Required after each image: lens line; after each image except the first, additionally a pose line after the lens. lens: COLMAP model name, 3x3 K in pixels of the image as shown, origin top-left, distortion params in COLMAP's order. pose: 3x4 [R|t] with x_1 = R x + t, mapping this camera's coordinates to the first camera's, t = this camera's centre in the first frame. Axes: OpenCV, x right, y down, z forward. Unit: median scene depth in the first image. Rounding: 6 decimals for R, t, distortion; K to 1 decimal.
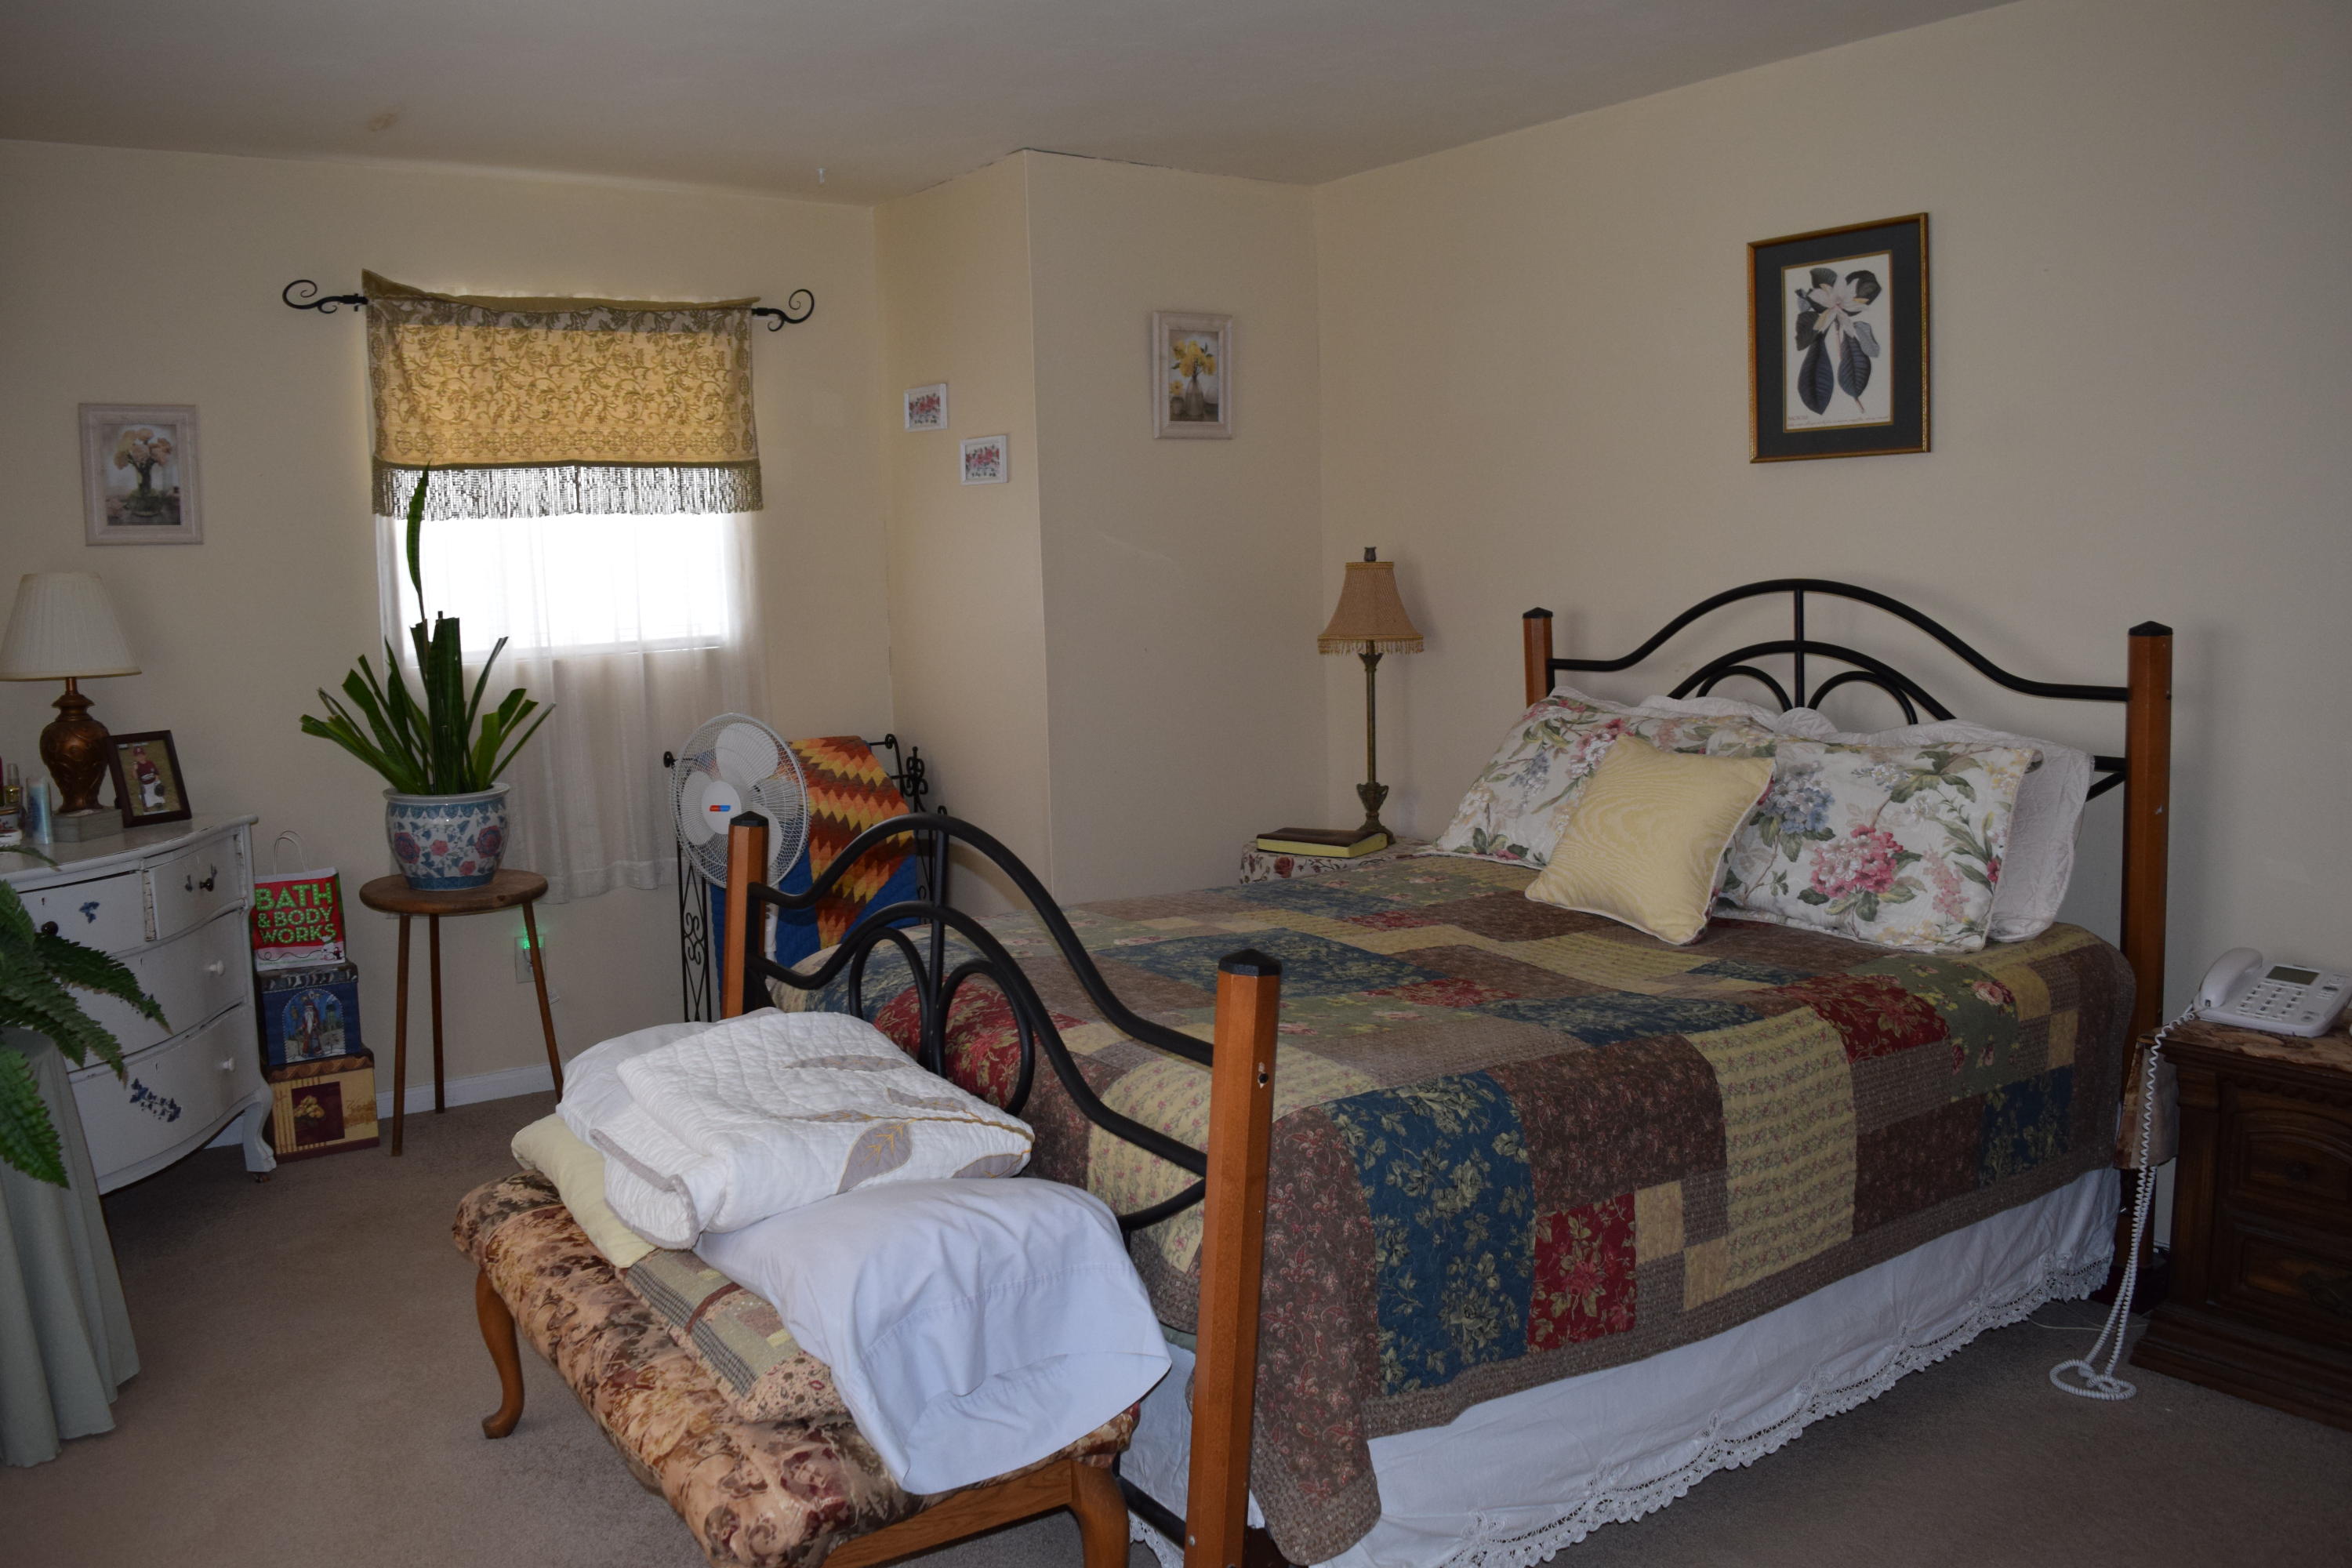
lens RADIAL K [[1853.3, 0, 1164.4], [0, 1853.3, 784.0], [0, 0, 1]] dist [-0.094320, 0.015269]
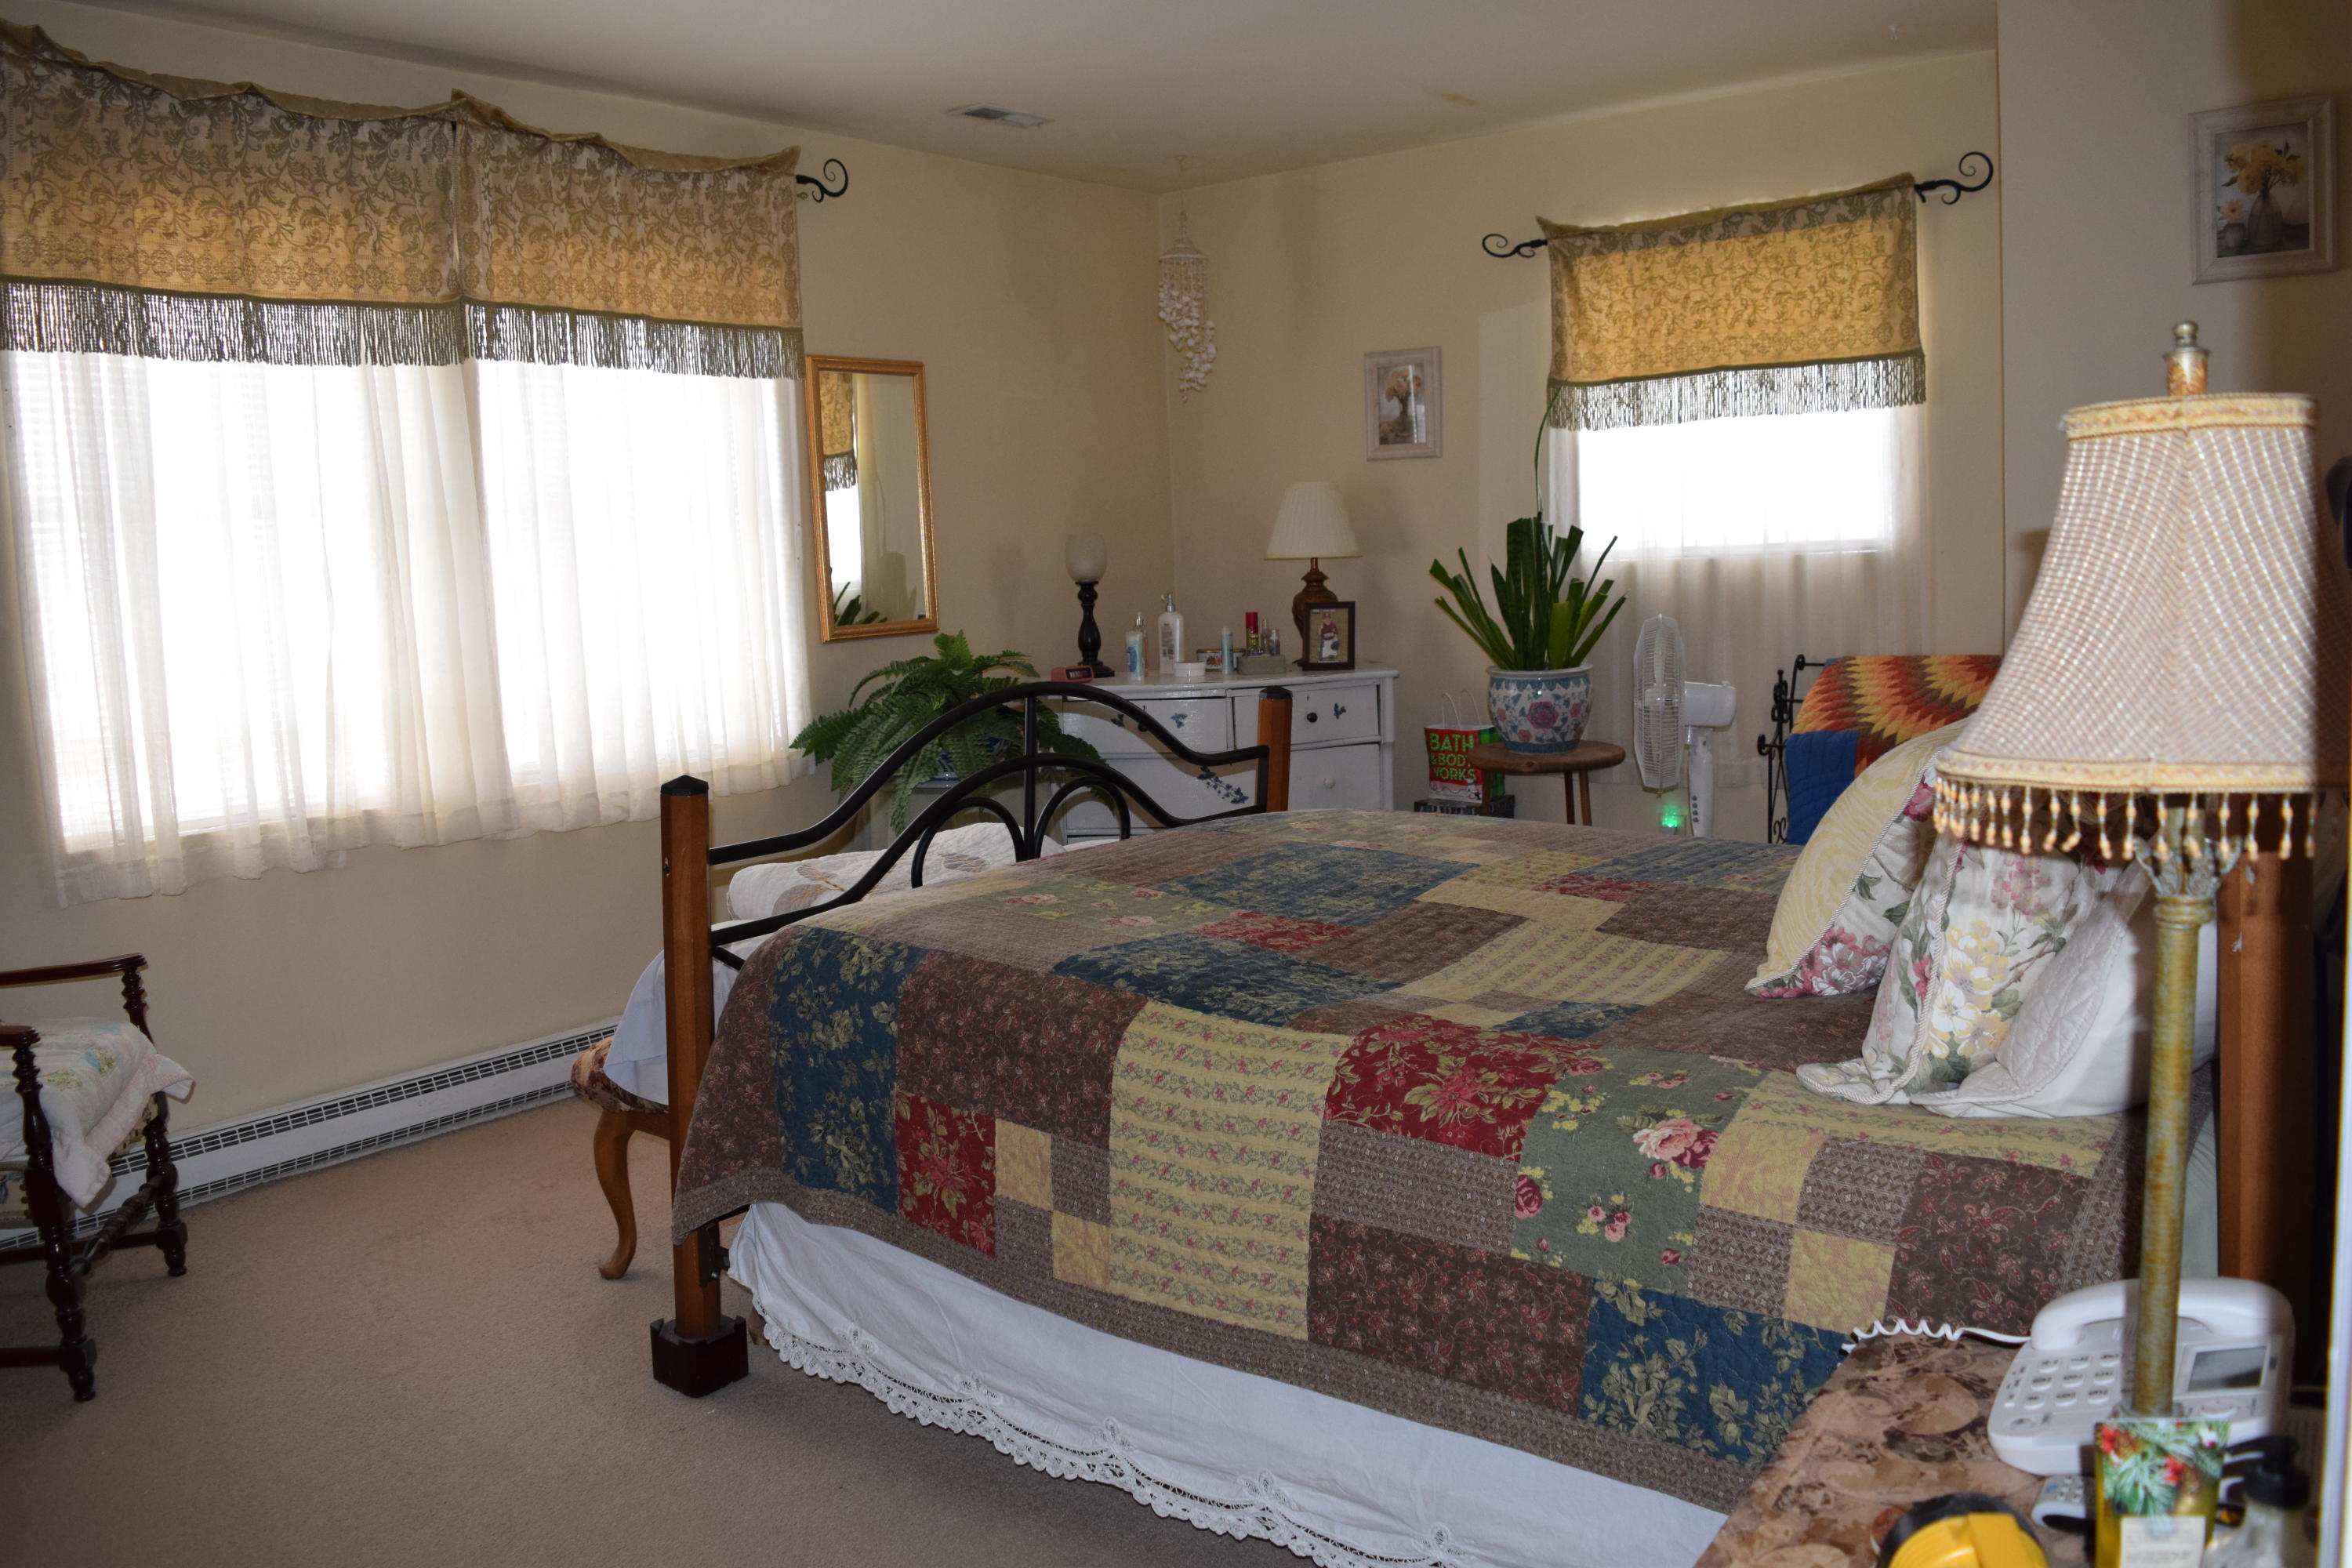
lens RADIAL K [[1853.3, 0, 1161.3], [0, 1853.3, 794.3], [0, 0, 1]] dist [-0.094320, 0.015269]
pose [[0.281871, 0.140658, -0.949086, 0.621373], [-0.080023, 0.989195, 0.122836, -0.039319], [0.956109, 0.041325, 0.290081, 0.415090]]
